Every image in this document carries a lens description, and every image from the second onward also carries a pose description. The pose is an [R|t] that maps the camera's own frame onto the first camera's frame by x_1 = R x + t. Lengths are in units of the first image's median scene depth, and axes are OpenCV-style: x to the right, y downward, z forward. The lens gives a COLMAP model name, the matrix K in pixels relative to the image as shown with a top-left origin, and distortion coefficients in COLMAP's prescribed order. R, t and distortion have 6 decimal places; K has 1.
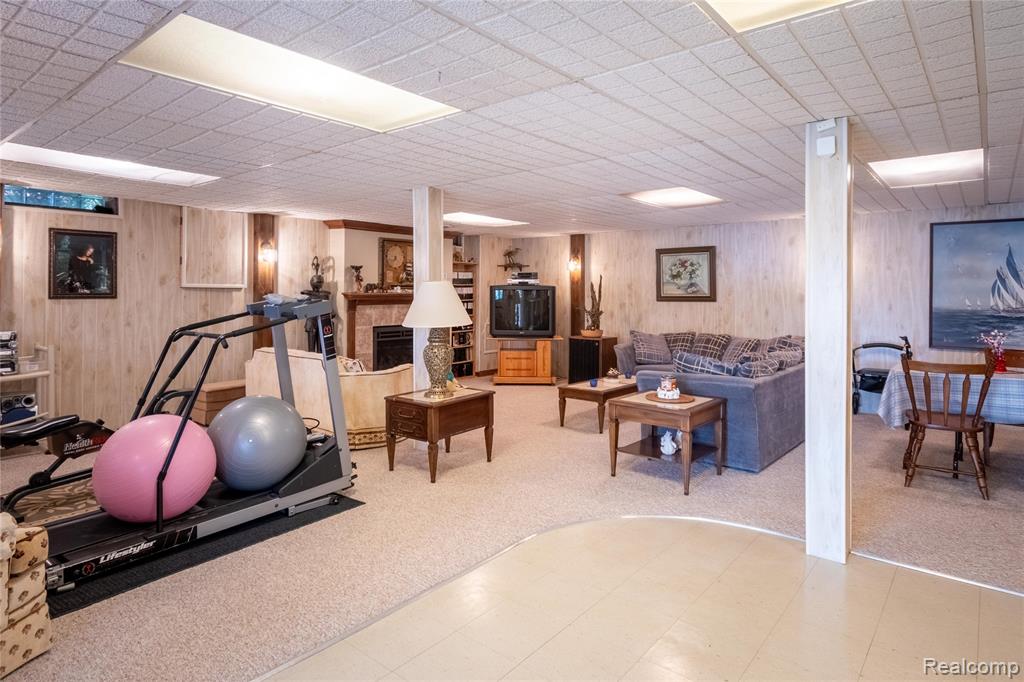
lens RADIAL K [[575.0, 0, 483.3], [0, 575.0, 294.7], [0, 0, 1]] dist [-0.000195, -0.000692]
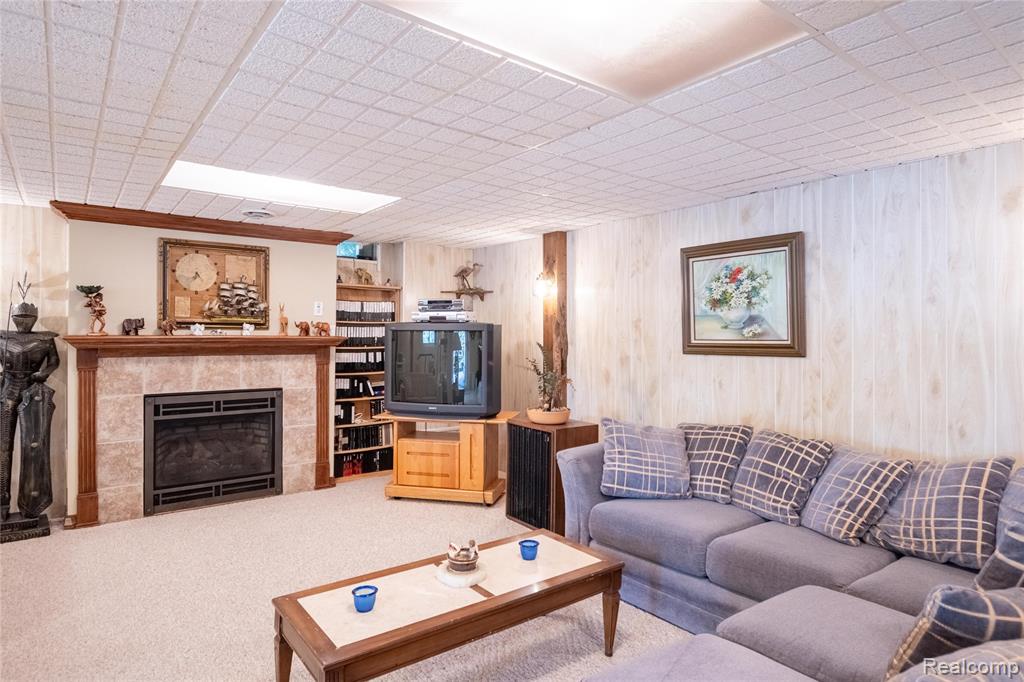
lens RADIAL K [[575.0, 0, 487.5], [0, 575.0, 335.2], [0, 0, 1]] dist [-0.000195, -0.000692]
pose [[0.979464, 0.002570, -0.201602, 0.252592], [-0.003210, 0.999991, -0.002848, -0.002956], [0.201592, 0.003437, 0.979463, 0.513251]]
